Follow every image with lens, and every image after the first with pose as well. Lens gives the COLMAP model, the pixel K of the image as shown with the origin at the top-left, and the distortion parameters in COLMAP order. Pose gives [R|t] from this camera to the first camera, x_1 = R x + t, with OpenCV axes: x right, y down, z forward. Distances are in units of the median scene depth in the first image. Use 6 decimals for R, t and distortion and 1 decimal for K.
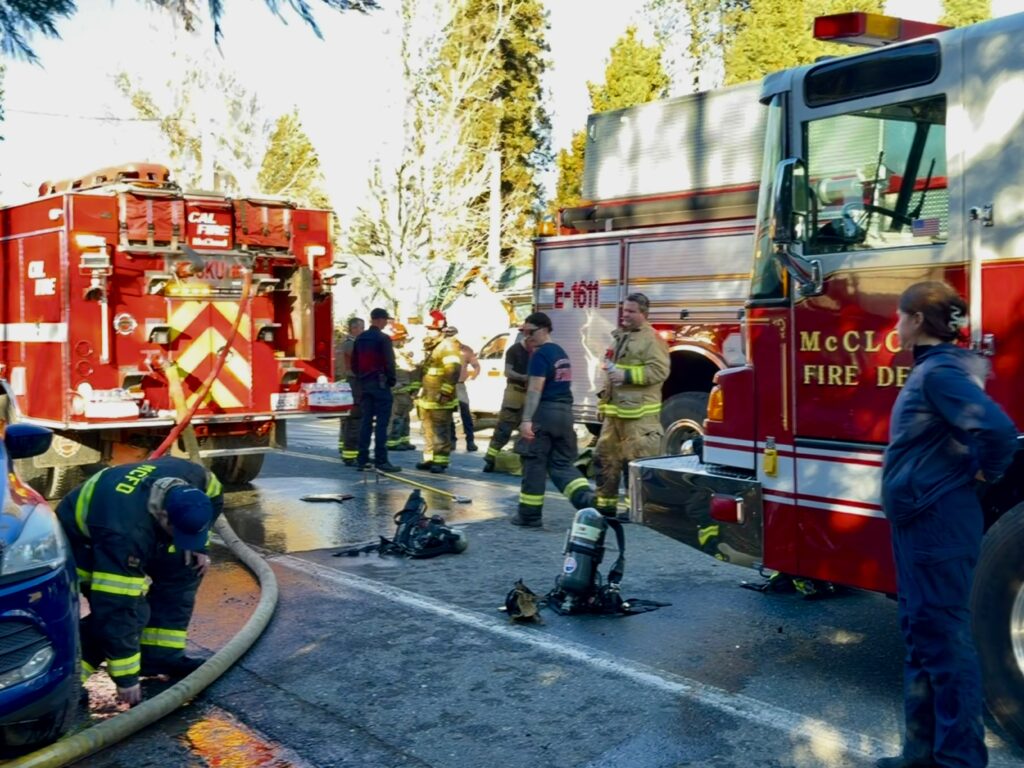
lens RADIAL K [[1283.9, 0, 512.0], [0, 1283.9, 384.0], [0, 0, 1]] dist [0.306764, 0.004246]
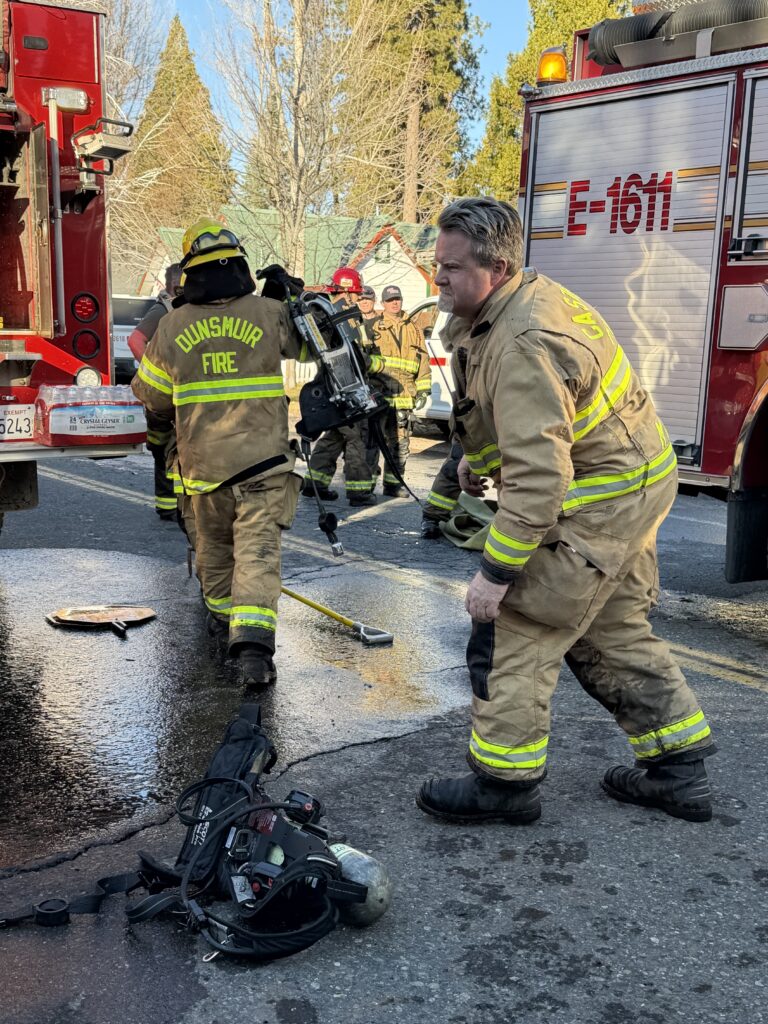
lens RADIAL K [[1060.5, 0, 384.0], [0, 1060.5, 512.0], [0, 0, 1]] dist [0.065790, -0.014483]
pose [[0.999570, 0.019542, -0.021869, -0.025700], [-0.016221, 0.989609, 0.142864, -0.012465], [0.024434, -0.142448, 0.989501, 0.596801]]
